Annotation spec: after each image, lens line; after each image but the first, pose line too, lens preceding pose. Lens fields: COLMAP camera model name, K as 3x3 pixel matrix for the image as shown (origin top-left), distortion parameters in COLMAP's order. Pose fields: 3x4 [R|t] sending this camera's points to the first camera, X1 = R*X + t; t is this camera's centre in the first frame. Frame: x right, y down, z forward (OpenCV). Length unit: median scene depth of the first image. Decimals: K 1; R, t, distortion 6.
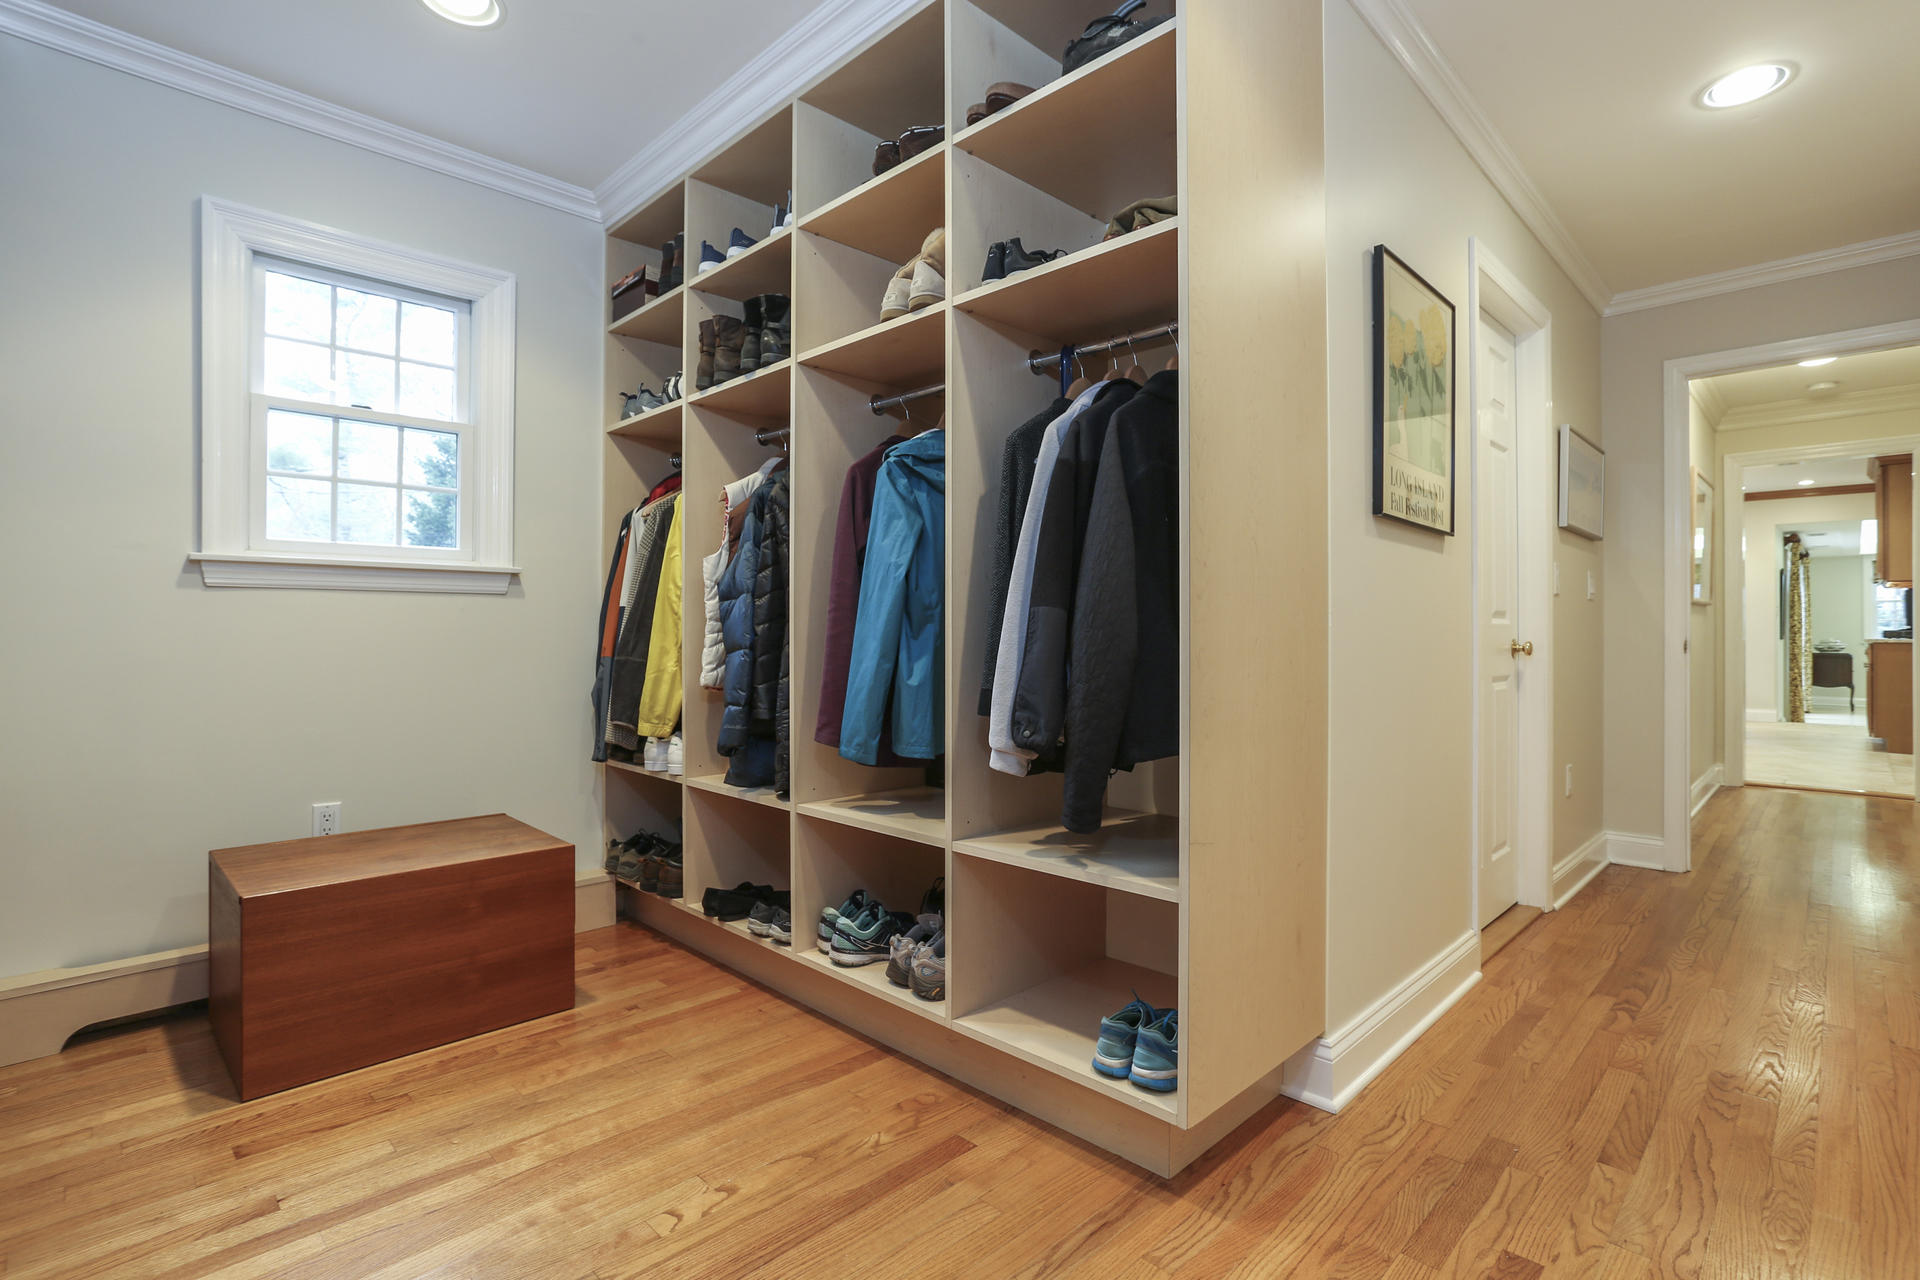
lens RADIAL K [[928.0, 0, 963.7], [0, 928.0, 625.0], [0, 0, 1]] dist [-0.018965, 0.001395]
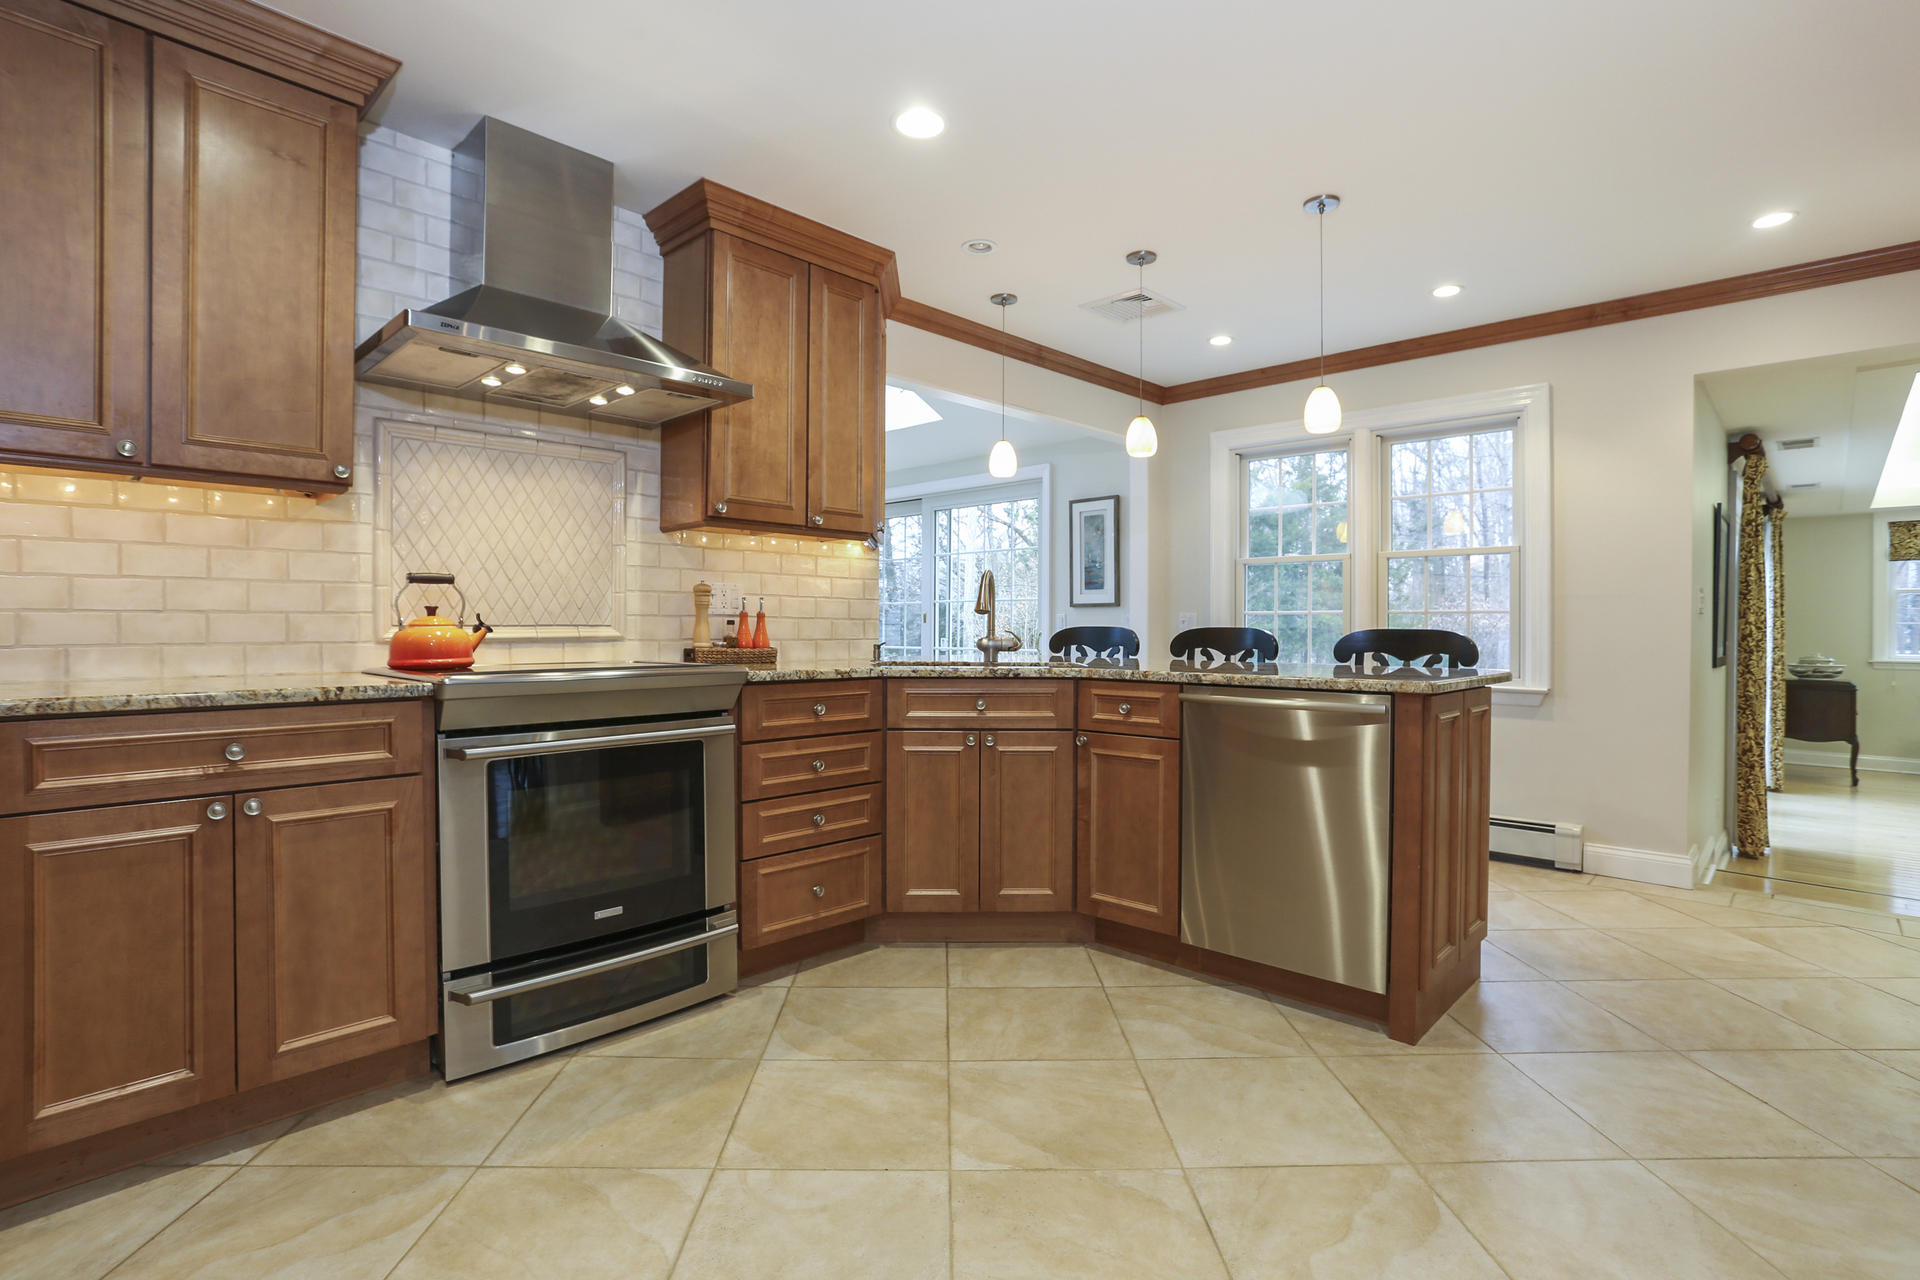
lens RADIAL K [[928.0, 0, 957.1], [0, 928.0, 636.9], [0, 0, 1]] dist [-0.018965, 0.001395]
pose [[0.999927, 0.001514, 0.012024, 0.438374], [-0.001688, 0.999894, 0.014431, -0.004145], [-0.012001, -0.014450, 0.999824, 0.472476]]
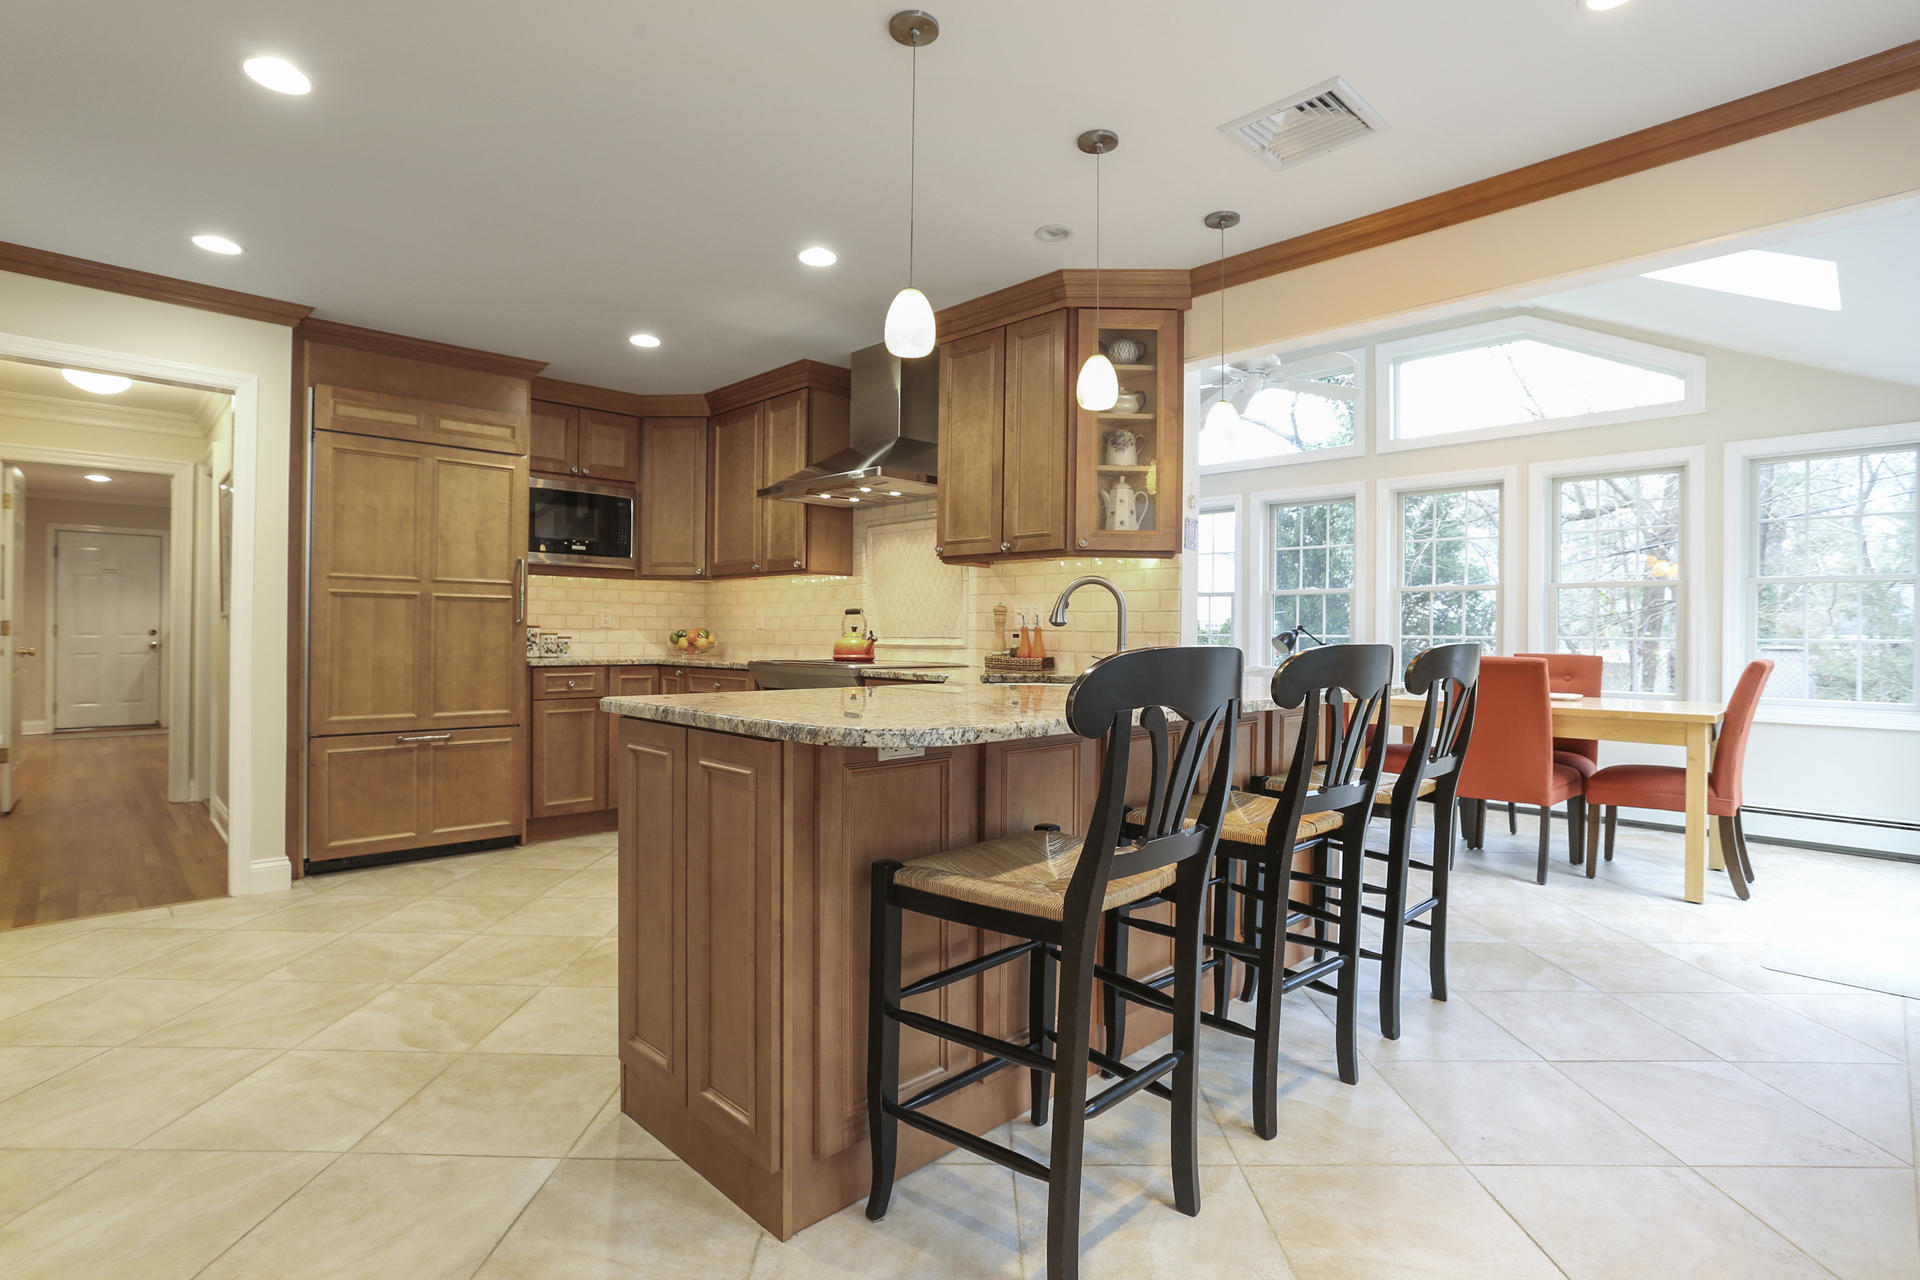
lens RADIAL K [[928.0, 0, 949.9], [0, 928.0, 639.8], [0, 0, 1]] dist [-0.018965, 0.001395]
pose [[-0.017068, -0.002799, -0.999850, 1.017770], [-0.013407, 0.999907, -0.002571, 0.001071], [0.999764, 0.013361, -0.017103, 1.020700]]
